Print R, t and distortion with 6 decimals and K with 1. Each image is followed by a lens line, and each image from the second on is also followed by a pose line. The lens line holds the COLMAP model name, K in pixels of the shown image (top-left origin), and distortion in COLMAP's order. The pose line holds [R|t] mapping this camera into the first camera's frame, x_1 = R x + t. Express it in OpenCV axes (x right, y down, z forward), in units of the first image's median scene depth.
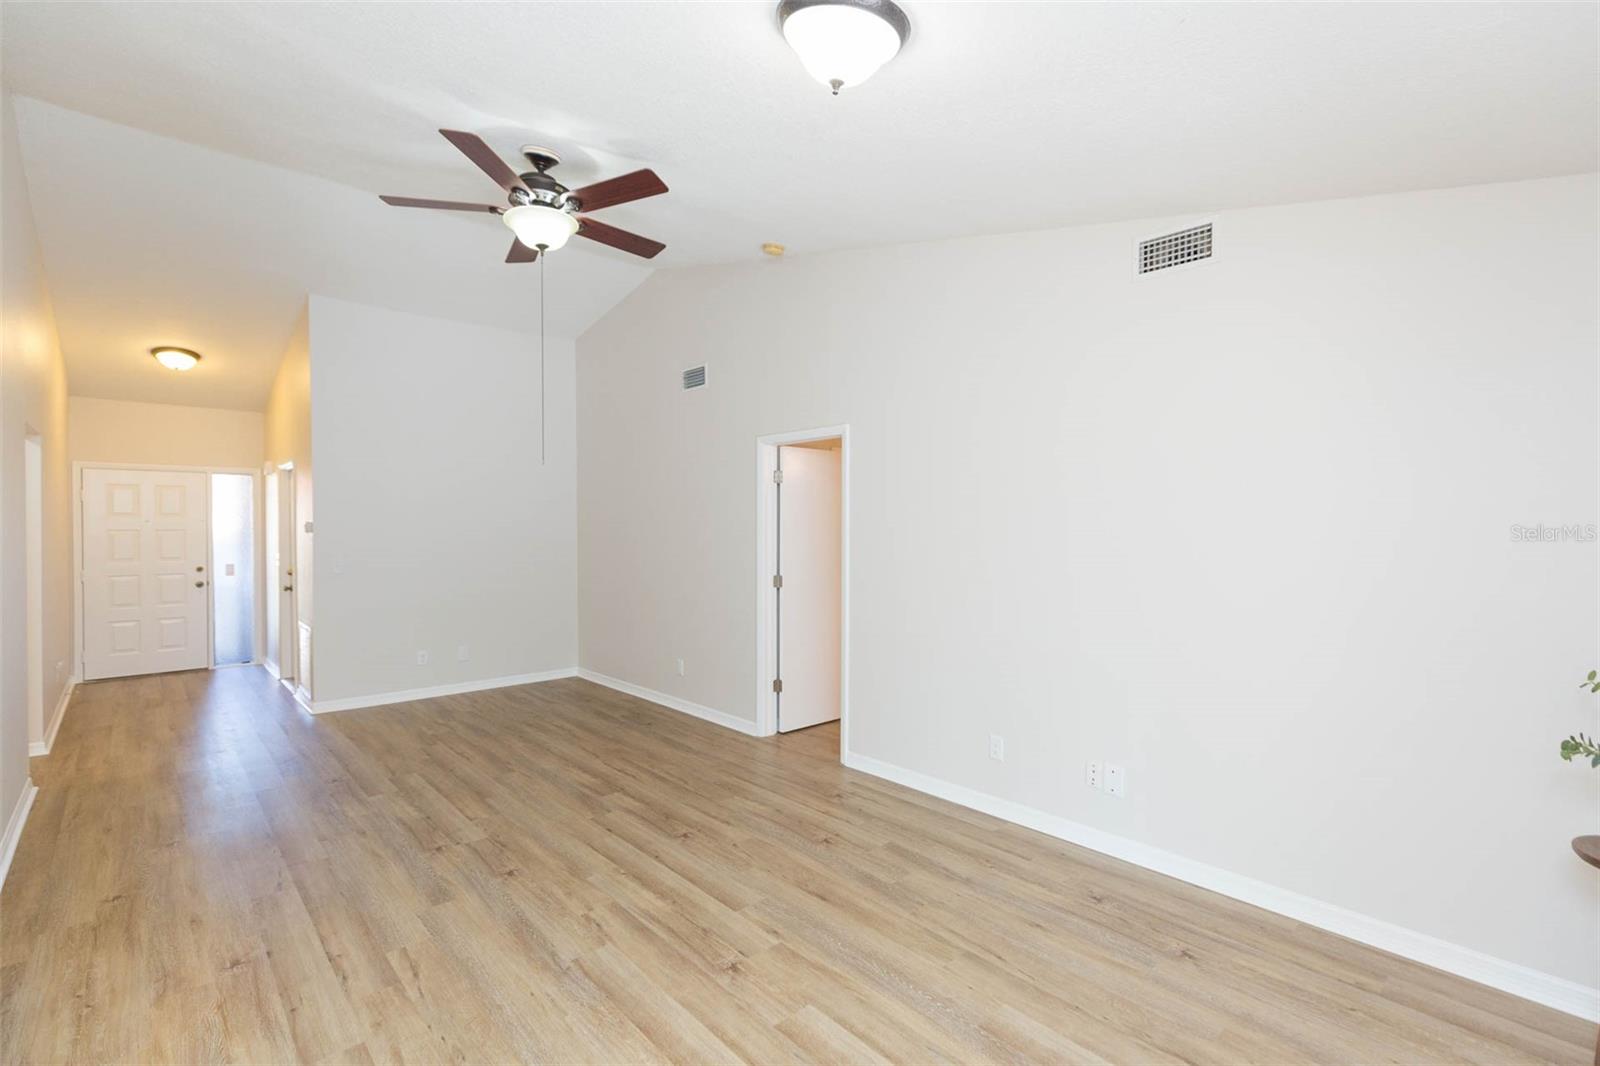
lens RADIAL K [[725.3, 0, 804.6], [0, 725.3, 533.4], [0, 0, 1]] dist [0.004324, 0.000096]
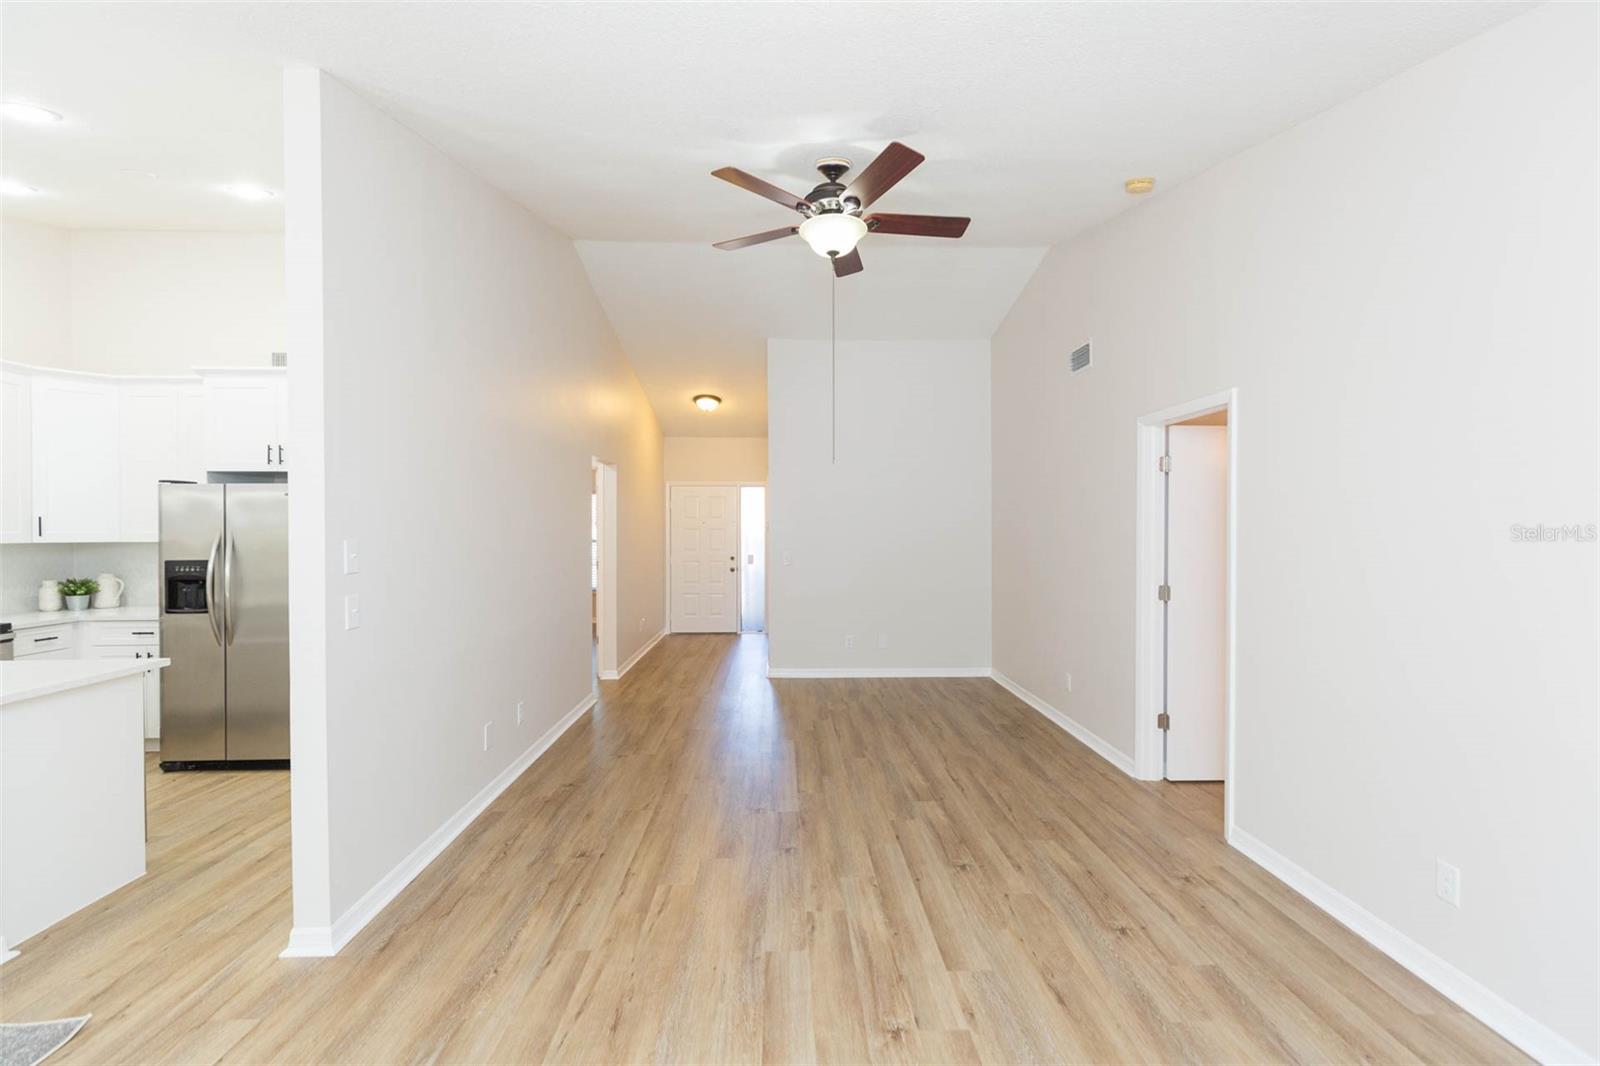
lens RADIAL K [[710.2, 0, 806.8], [0, 710.2, 533.6], [0, 0, 1]] dist [0.004497, 0.000191]
pose [[0.762391, 0.006531, -0.647083, 0.237346], [-0.007284, 0.999972, 0.001511, 0.002068], [0.647075, 0.003562, 0.762418, 0.184129]]
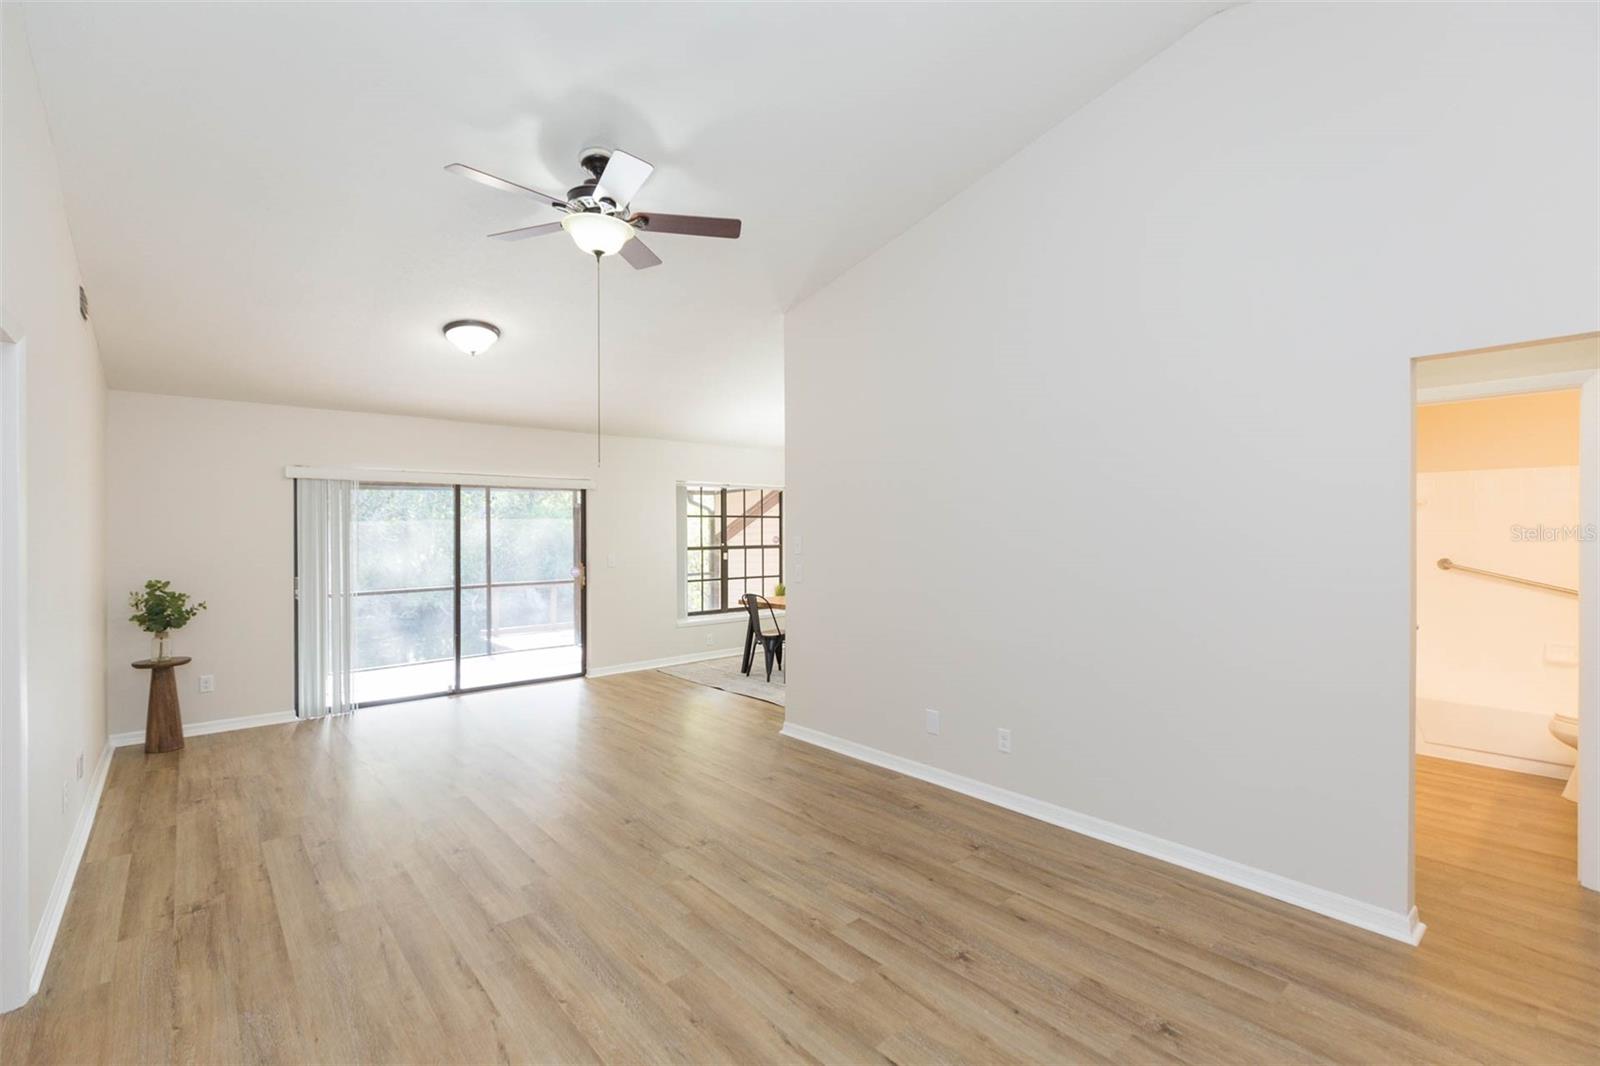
lens RADIAL K [[713.3, 0, 806.2], [0, 713.3, 537.9], [0, 0, 1]] dist [0.003082, 0.000686]
pose [[-0.999664, 0.004851, 0.025457, -0.603192], [0.005426, 0.999731, 0.022558, -0.015273], [-0.025340, 0.022688, -0.999421, 1.776808]]
